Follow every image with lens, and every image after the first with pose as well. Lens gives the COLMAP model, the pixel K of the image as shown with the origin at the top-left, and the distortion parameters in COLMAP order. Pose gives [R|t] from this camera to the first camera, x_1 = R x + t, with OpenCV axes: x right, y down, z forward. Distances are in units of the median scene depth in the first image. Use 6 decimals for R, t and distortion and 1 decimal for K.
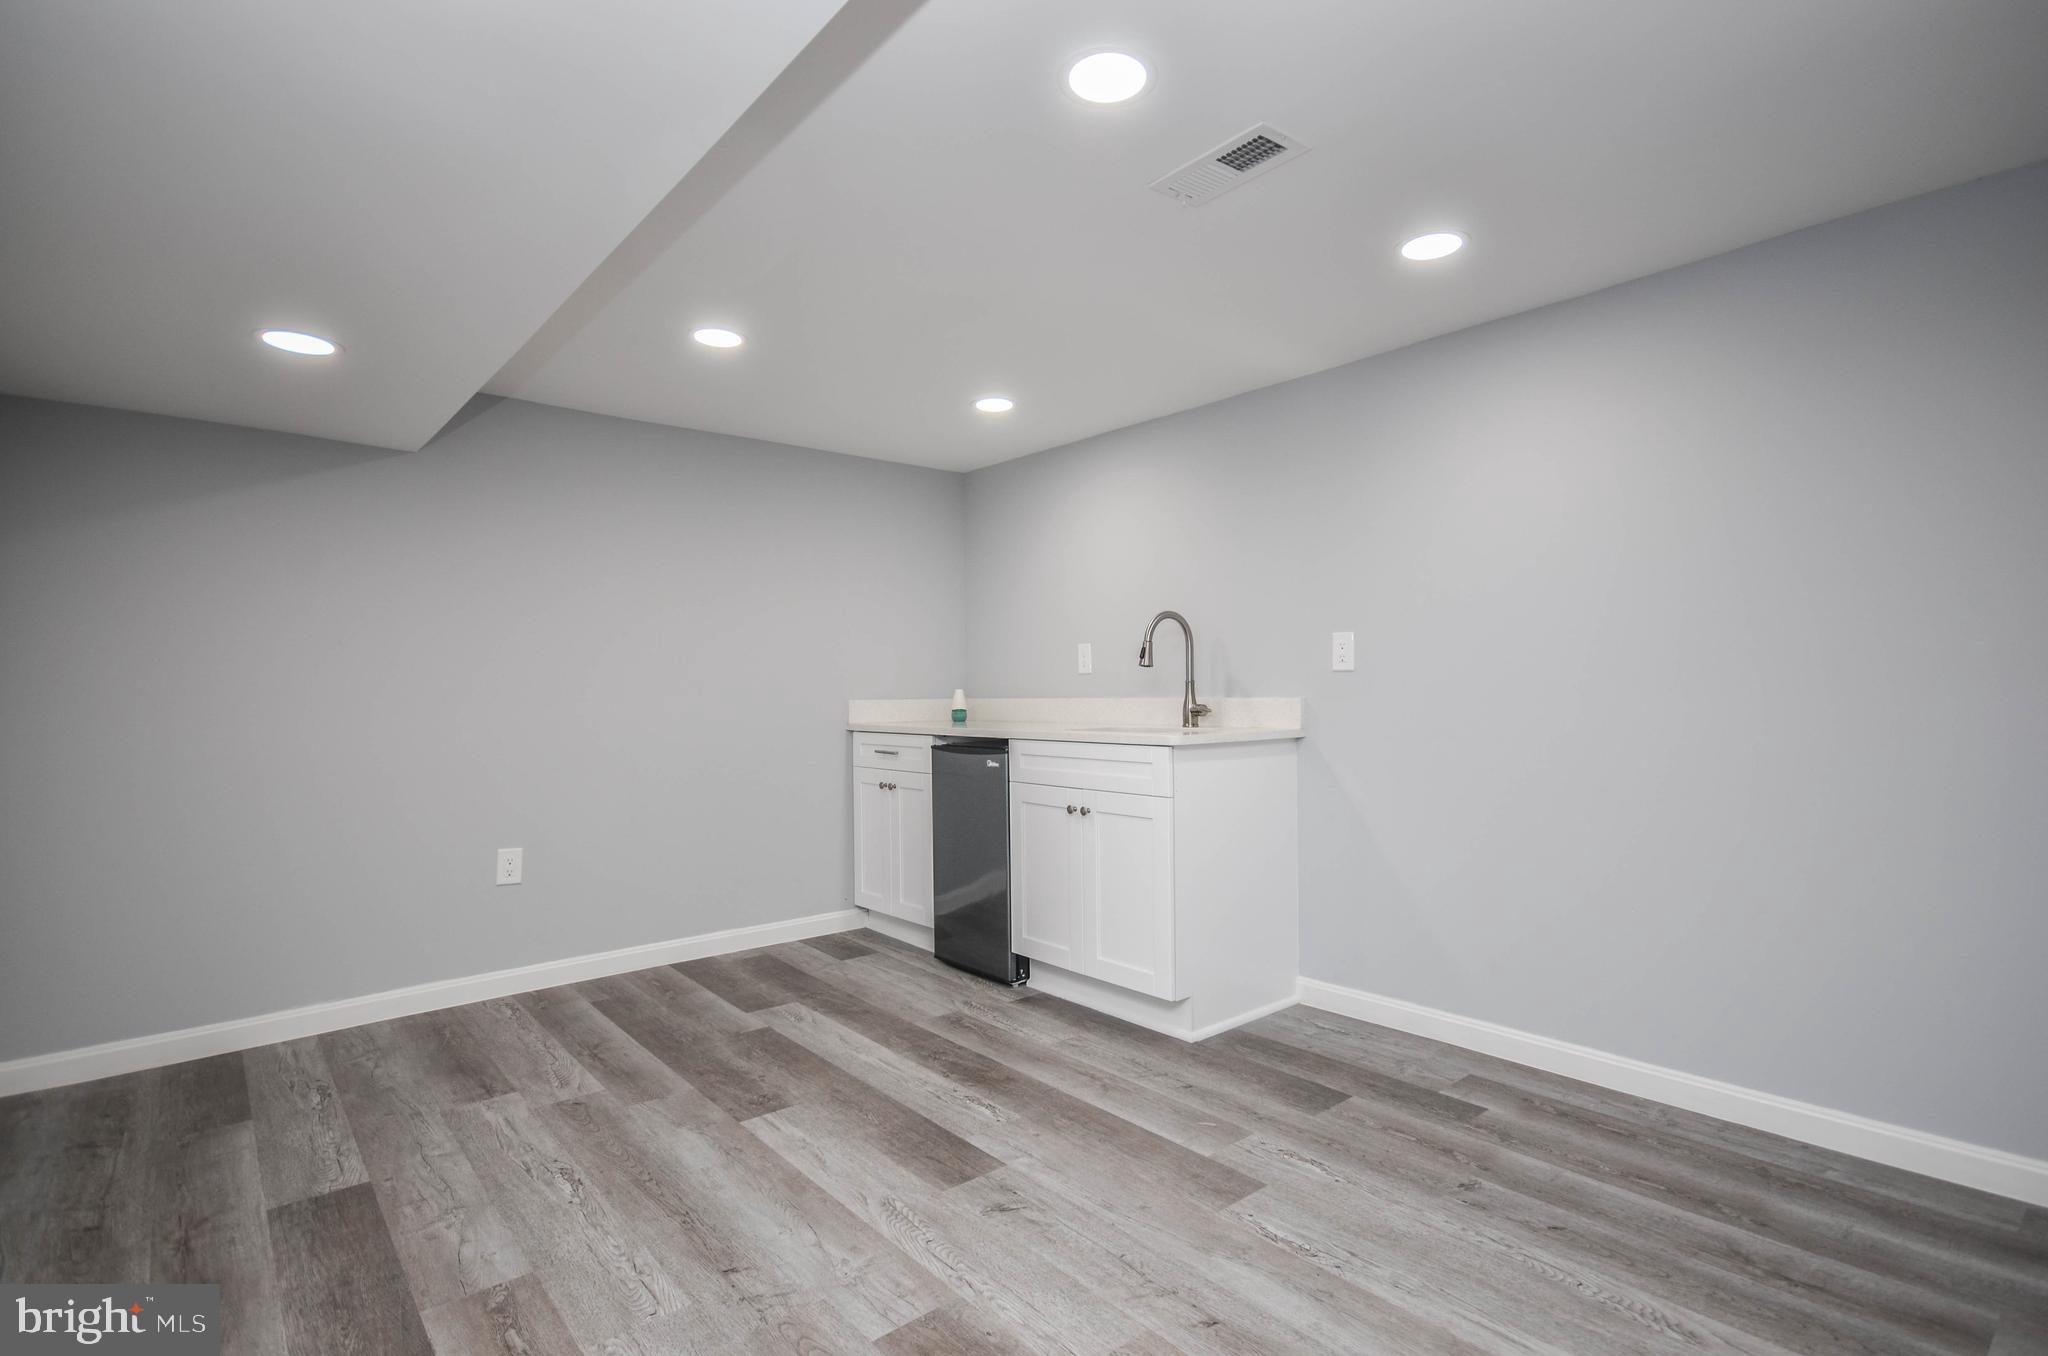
lens RADIAL K [[985.2, 0, 1051.6], [0, 985.2, 684.5], [0, 0, 1]] dist [0.007874, 0.000481]
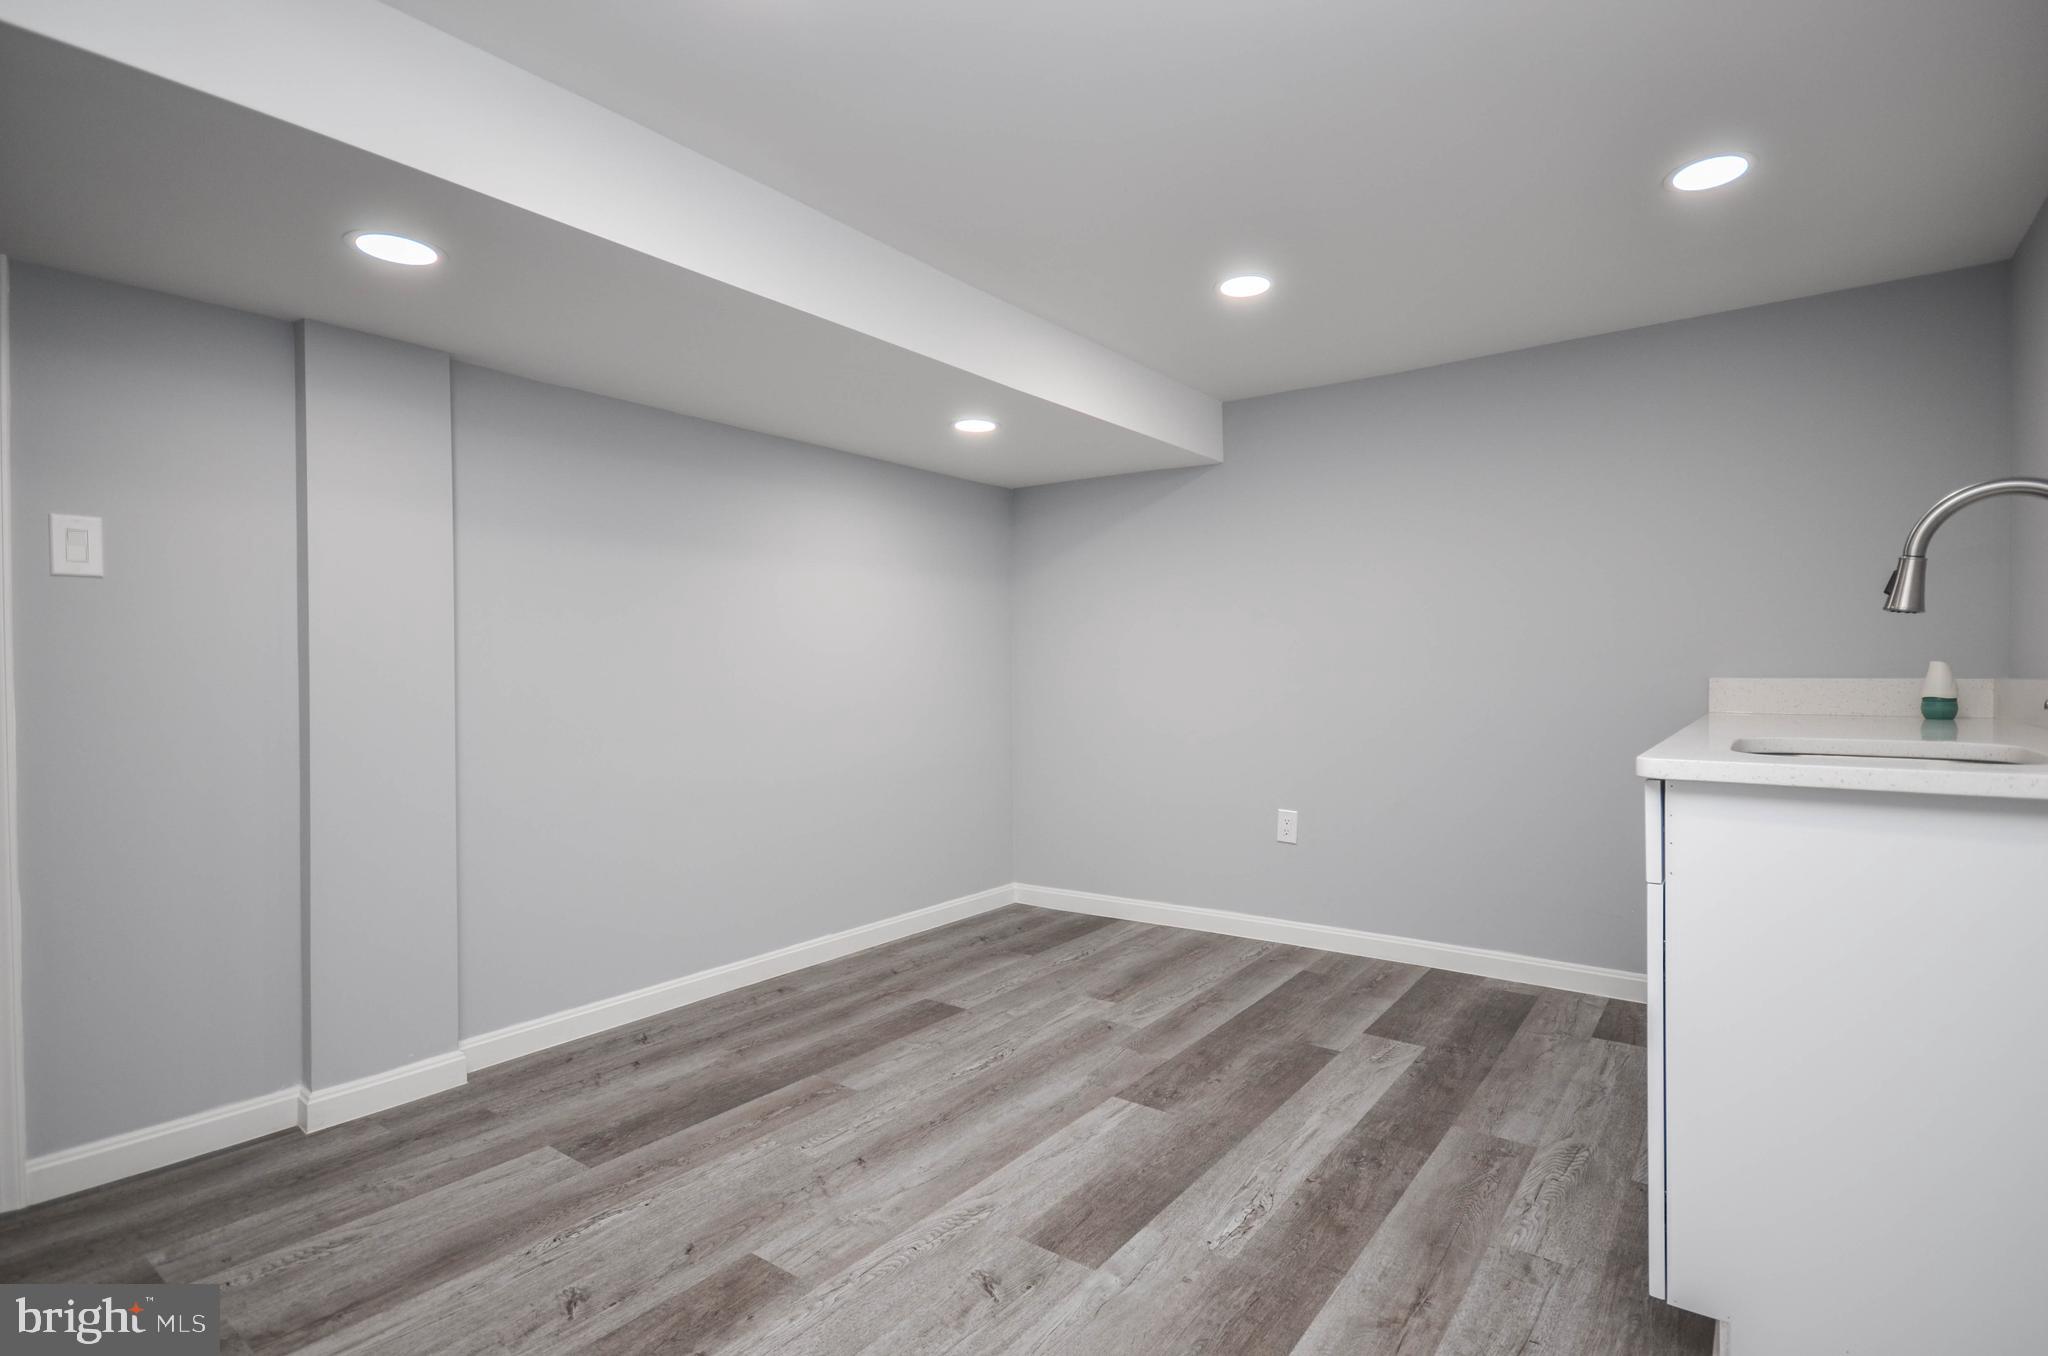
lens RADIAL K [[985.2, 0, 1051.6], [0, 985.2, 684.5], [0, 0, 1]] dist [0.007874, 0.000481]
pose [[0.218918, 0.018353, -0.975571, 0.573362], [0.009804, 0.999731, 0.021007, 0.003000], [0.975694, -0.014164, 0.218680, 0.649576]]
